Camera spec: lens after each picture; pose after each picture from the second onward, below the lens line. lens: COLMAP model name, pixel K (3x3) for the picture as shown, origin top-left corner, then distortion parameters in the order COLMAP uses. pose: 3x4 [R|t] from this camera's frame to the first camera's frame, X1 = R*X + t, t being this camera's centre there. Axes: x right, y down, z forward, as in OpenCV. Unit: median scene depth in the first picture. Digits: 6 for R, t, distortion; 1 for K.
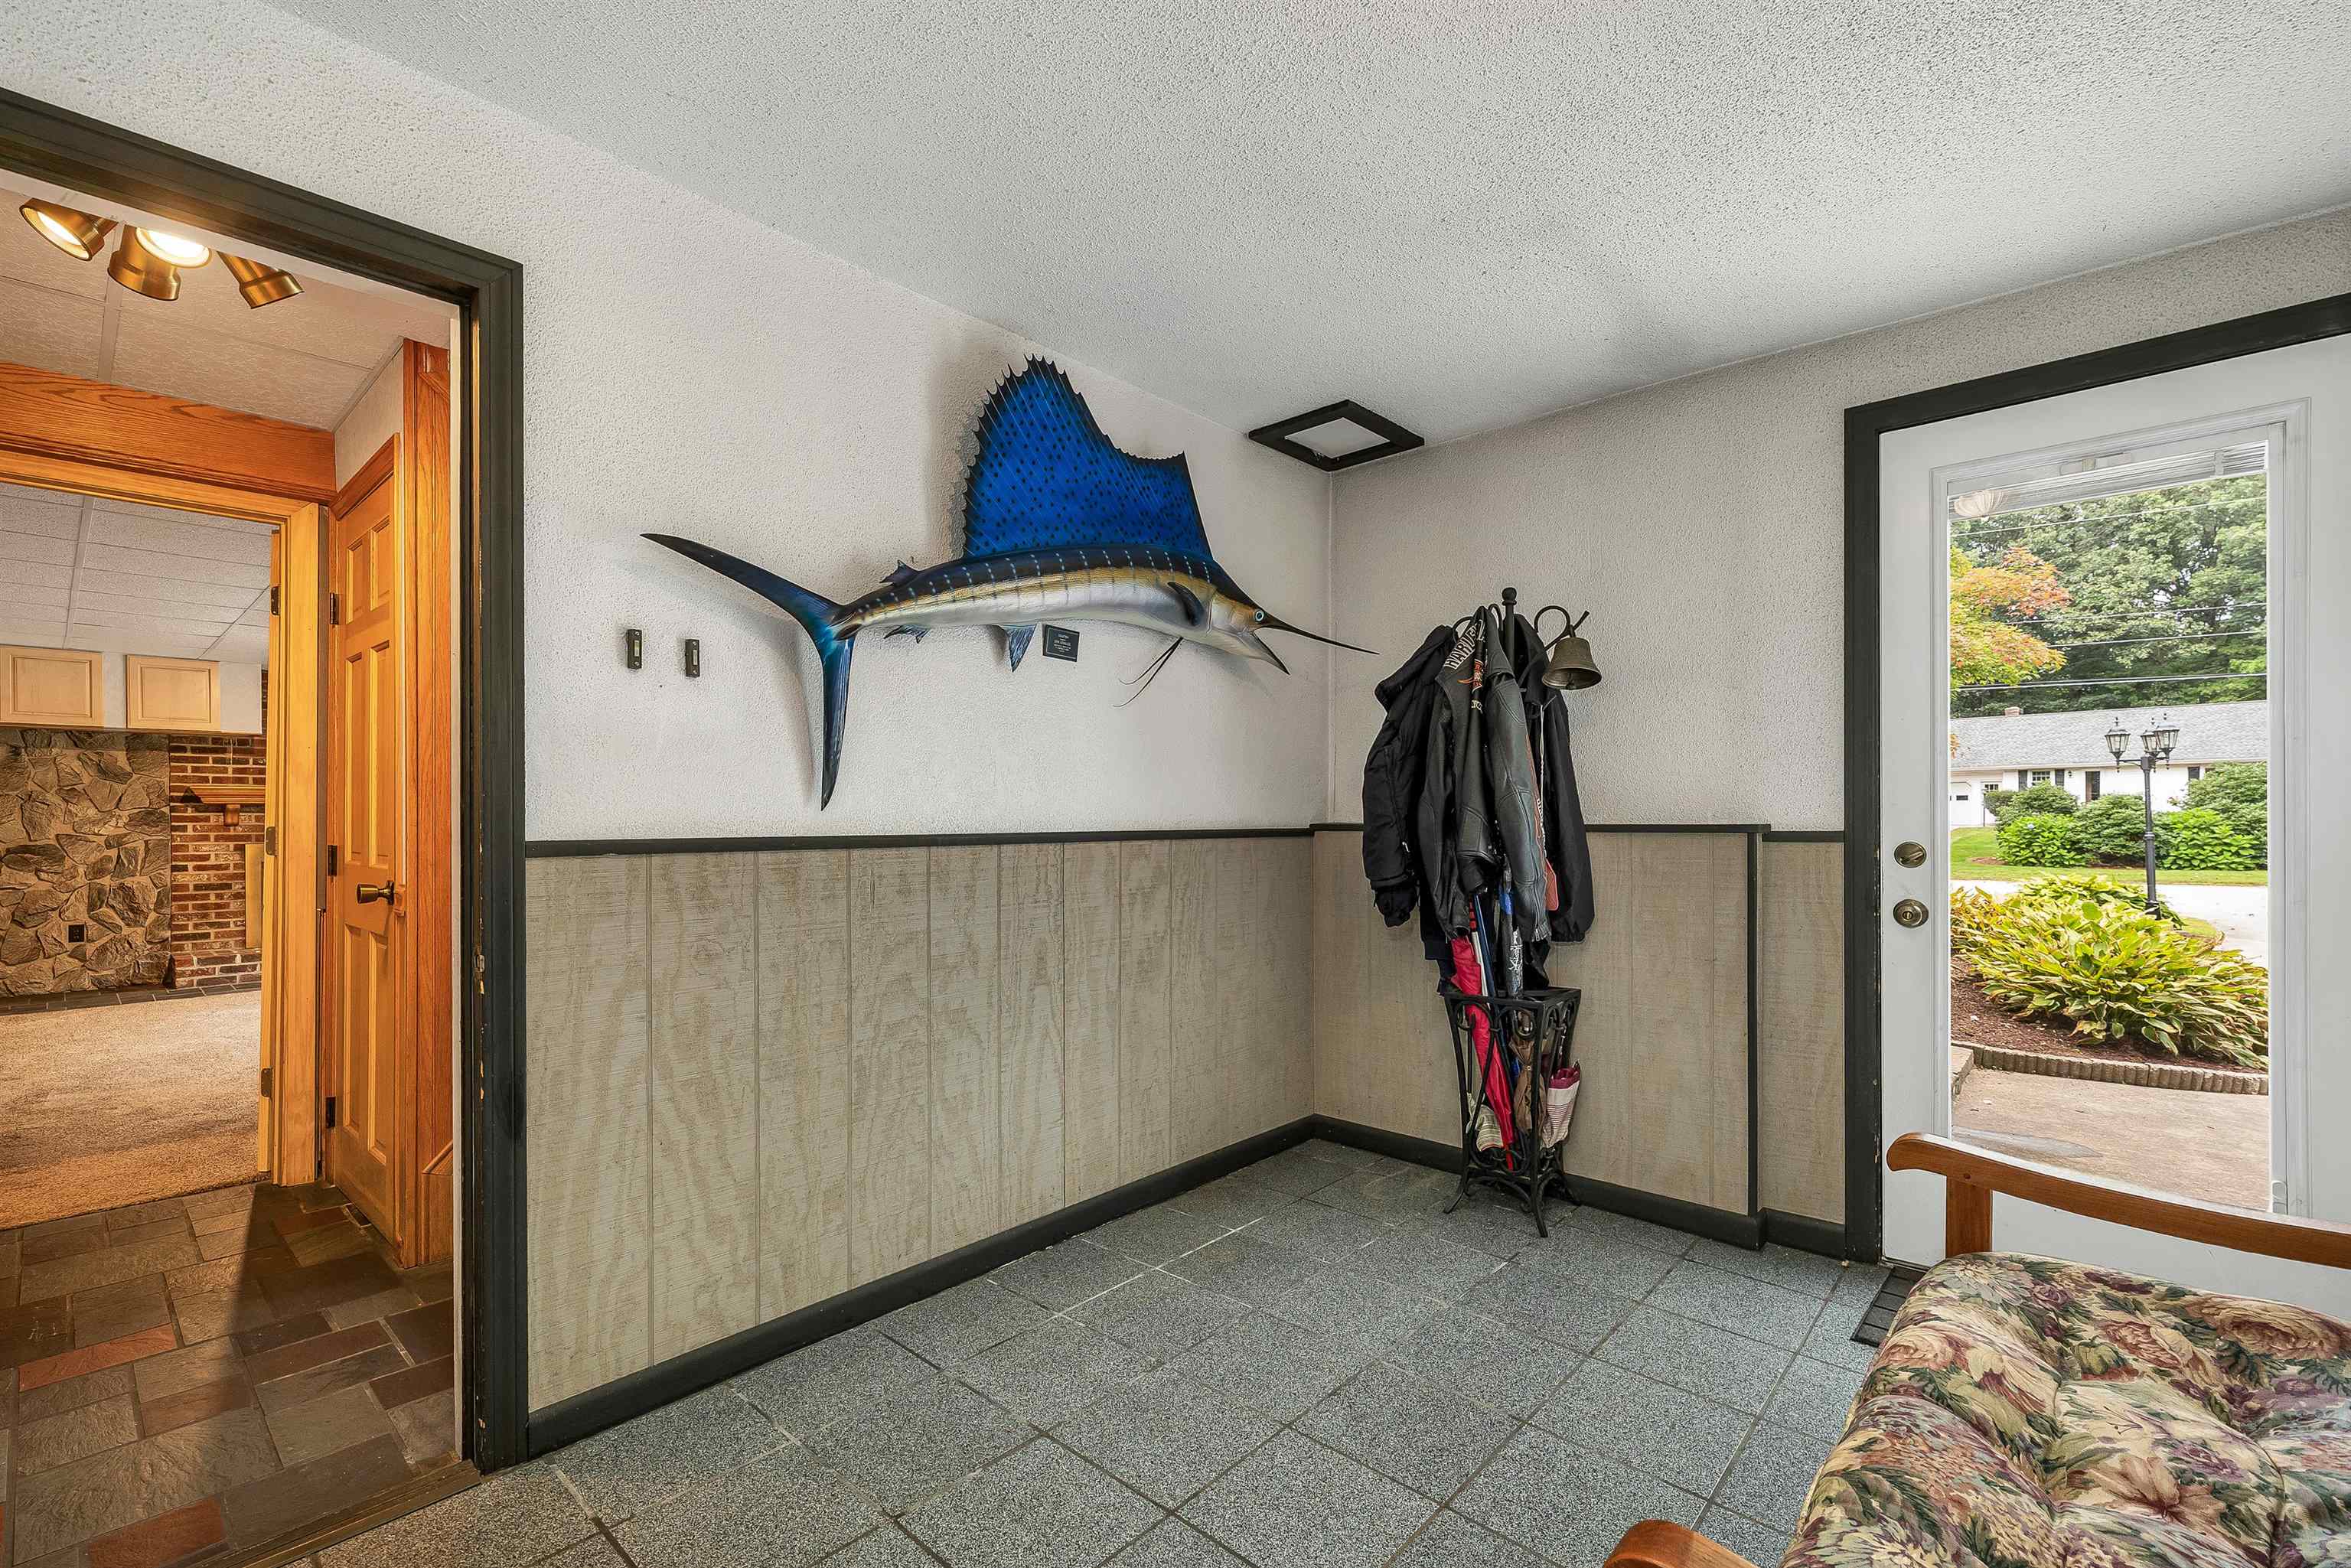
lens RADIAL K [[988.7, 0, 1158.0], [0, 988.7, 822.0], [0, 0, 1]] dist [0.008635, -0.002772]
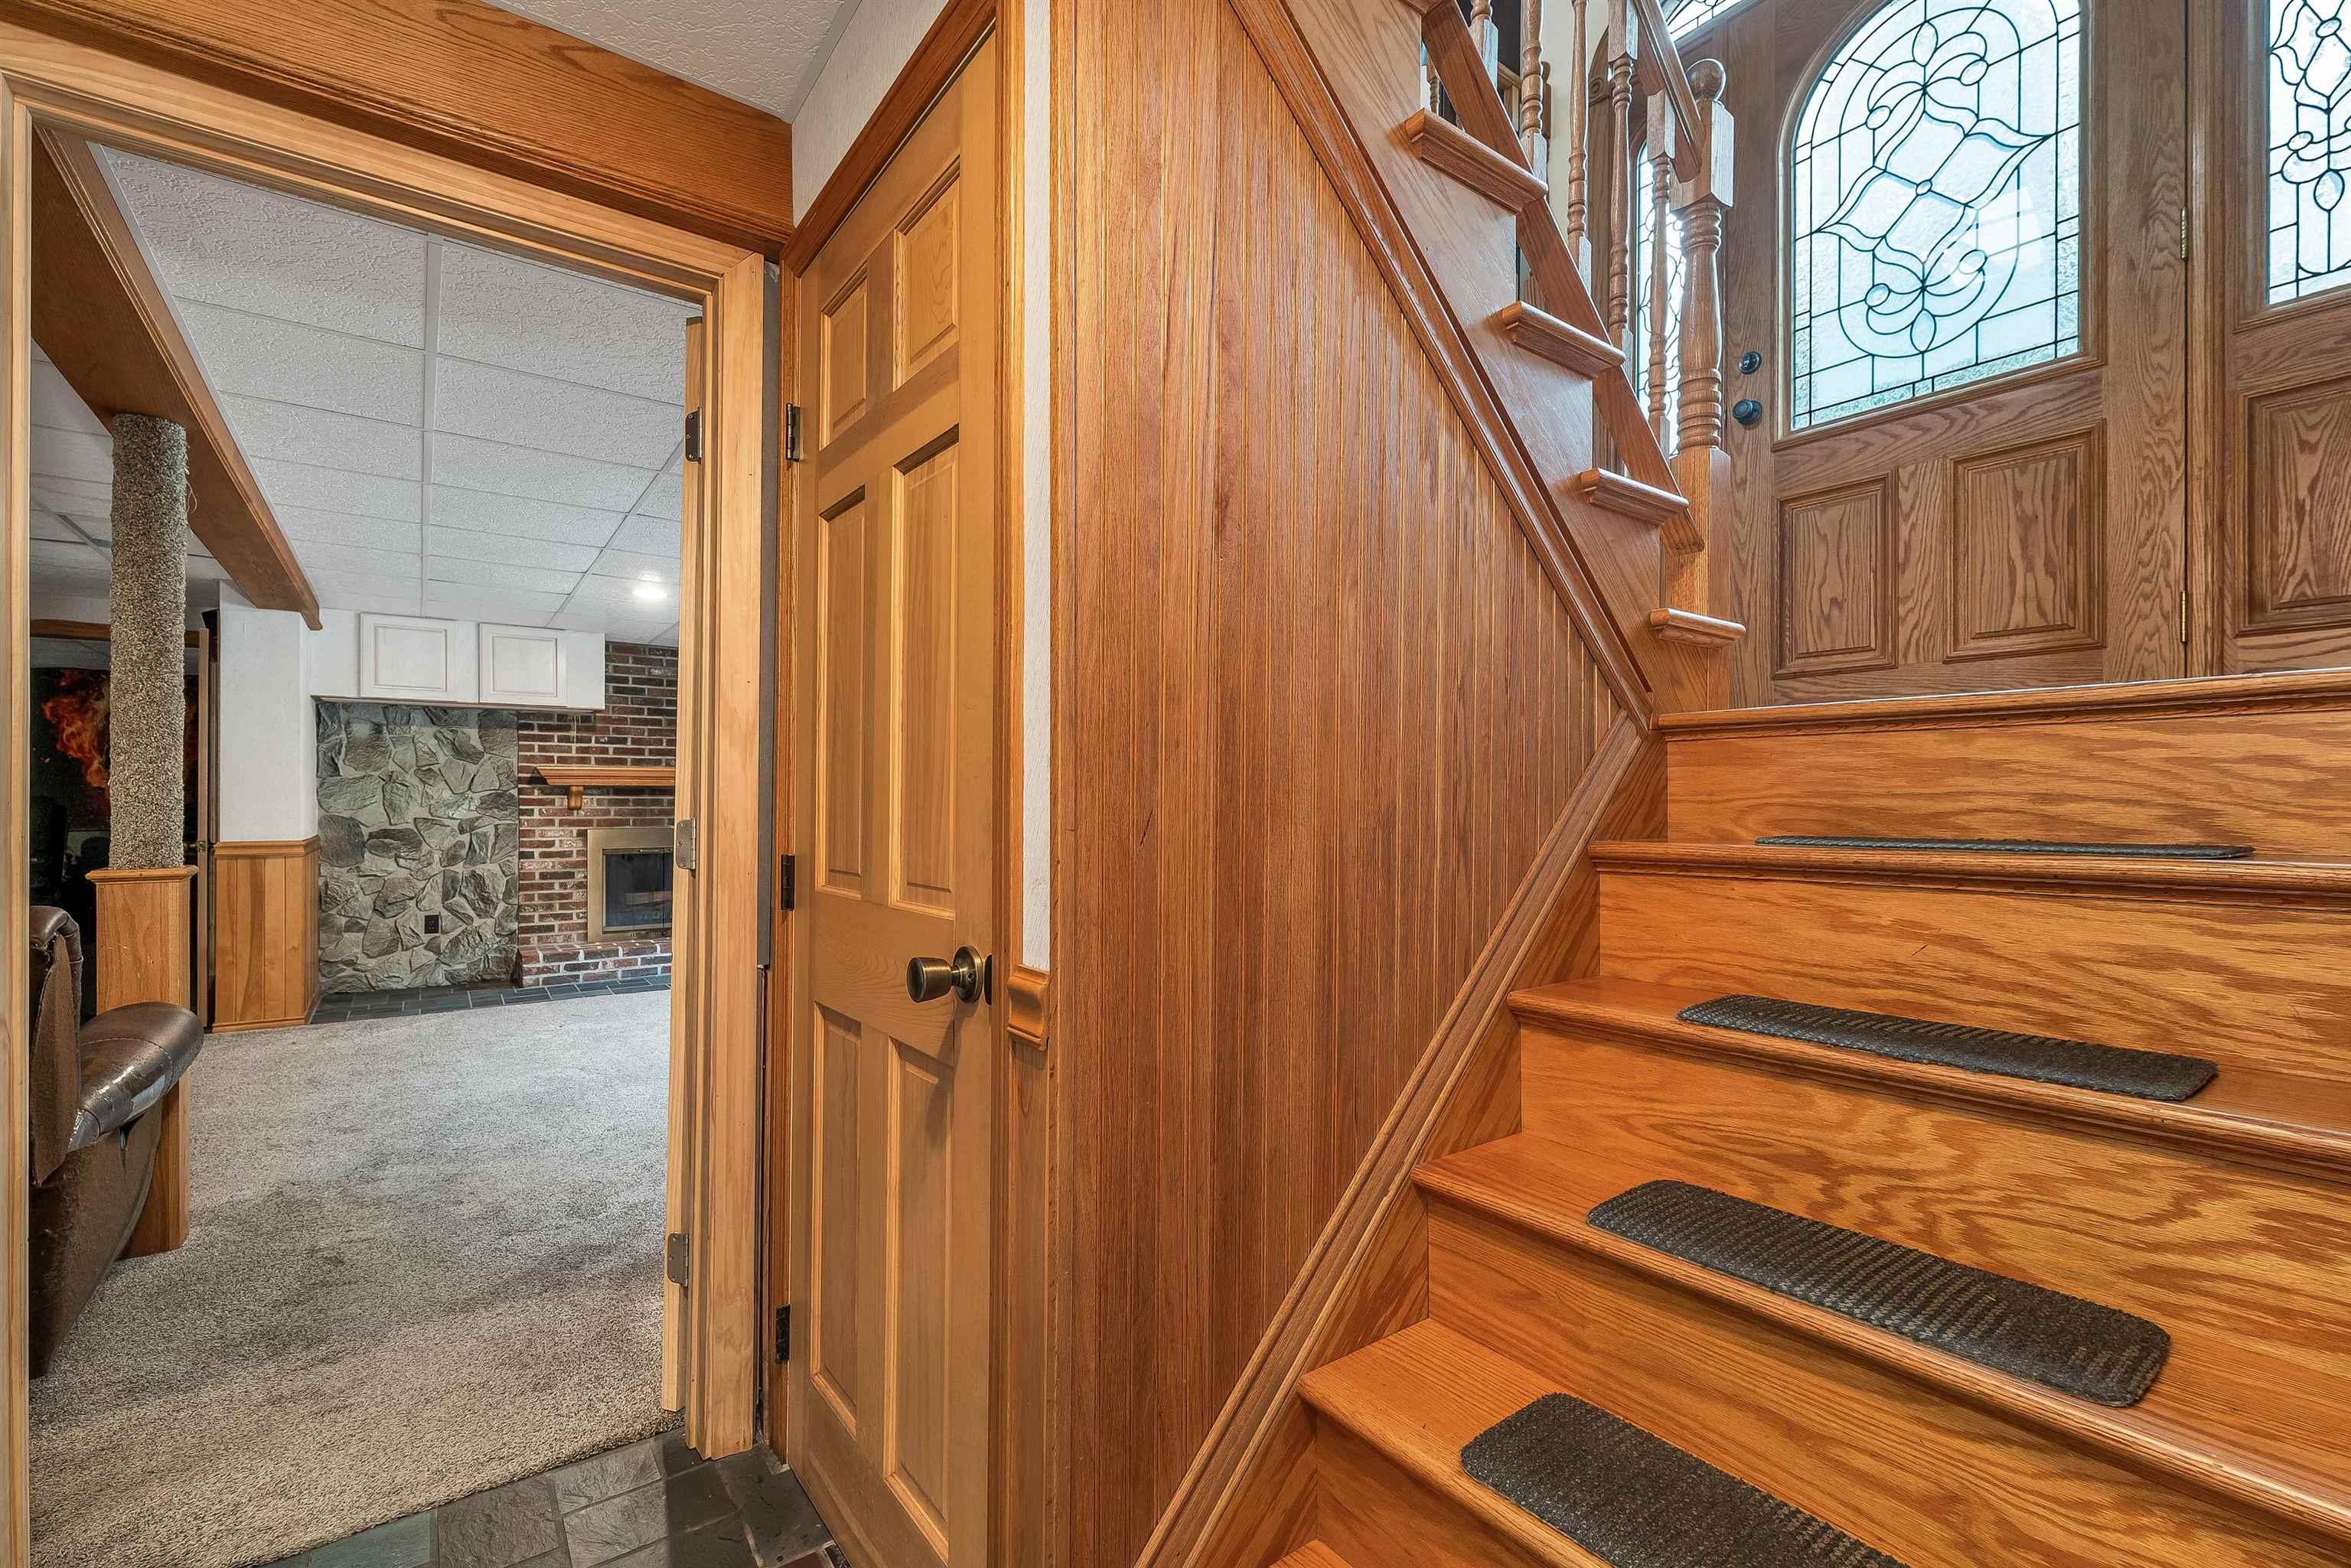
lens RADIAL K [[988.7, 0, 1180.0], [0, 988.7, 806.4], [0, 0, 1]] dist [0.008635, -0.002772]
pose [[0.982281, 0.005850, -0.187324, -0.220023], [-0.005989, 0.999982, -0.000179, -0.002355], [0.187320, 0.001298, 0.982298, 0.212859]]
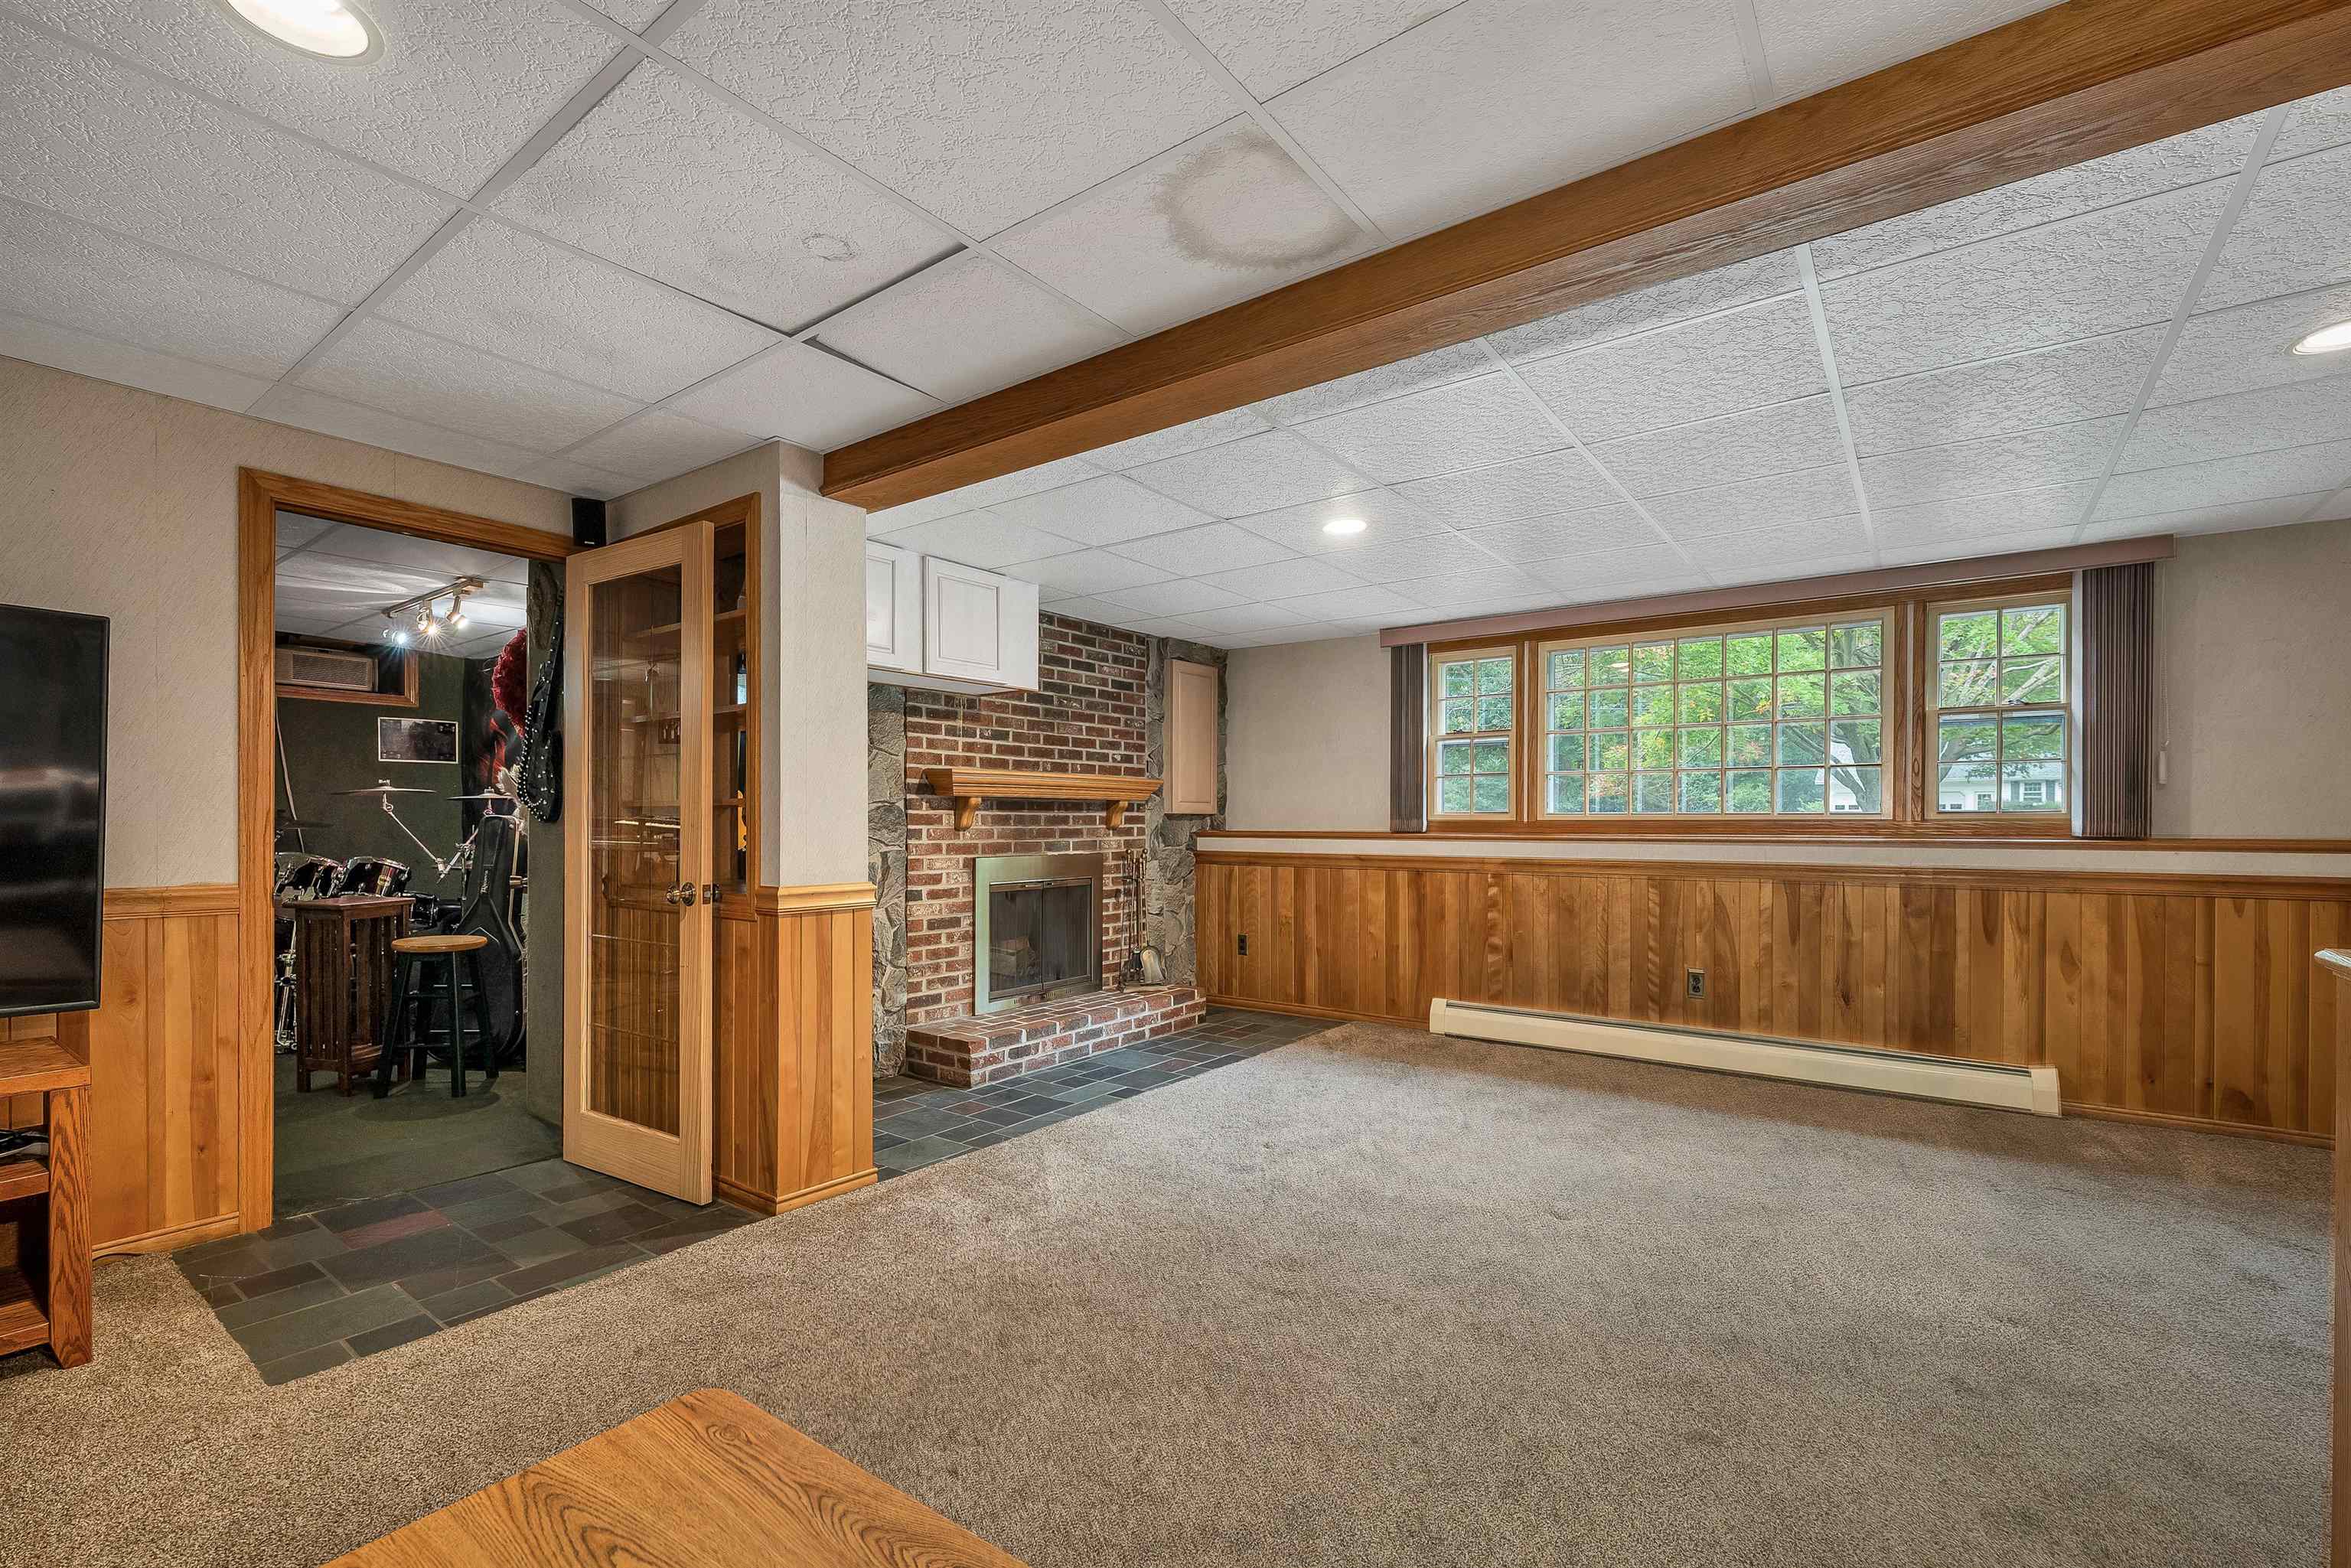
lens RADIAL K [[988.7, 0, 1145.9], [0, 988.7, 826.8], [0, 0, 1]] dist [0.008635, -0.002772]
pose [[0.994311, 0.008401, 0.106187, -0.929775], [-0.008891, 0.999952, 0.004141, -0.002293], [-0.106147, -0.005061, 0.994338, 0.355094]]
